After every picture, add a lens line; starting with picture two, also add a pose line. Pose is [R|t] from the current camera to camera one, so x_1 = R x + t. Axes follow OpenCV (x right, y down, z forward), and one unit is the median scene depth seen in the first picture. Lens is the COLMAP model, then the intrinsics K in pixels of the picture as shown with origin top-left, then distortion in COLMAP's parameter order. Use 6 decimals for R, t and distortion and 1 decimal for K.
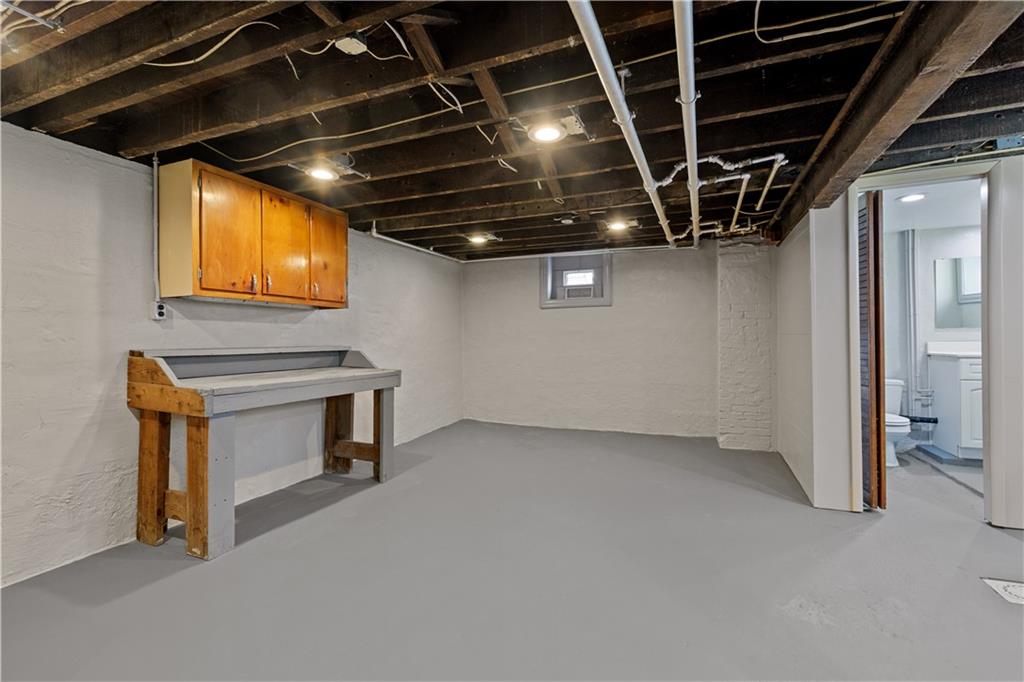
lens RADIAL K [[467.6, 0, 511.4], [0, 467.6, 339.5], [0, 0, 1]] dist [0.001239, 0.000424]
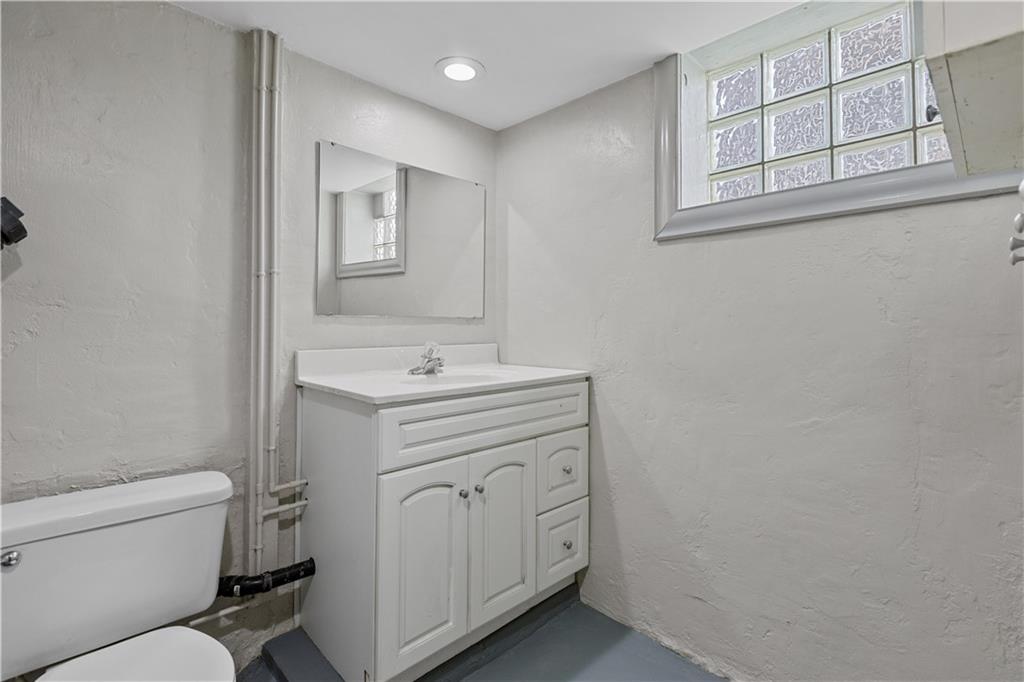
lens RADIAL K [[467.6, 0, 510.2], [0, 467.6, 330.3], [0, 0, 1]] dist [0.001239, 0.000424]
pose [[0.404554, 0.024387, 0.914189, 0.472034], [-0.018590, 0.999657, -0.018441, -0.005425], [-0.914325, -0.009535, 0.404869, 0.531901]]
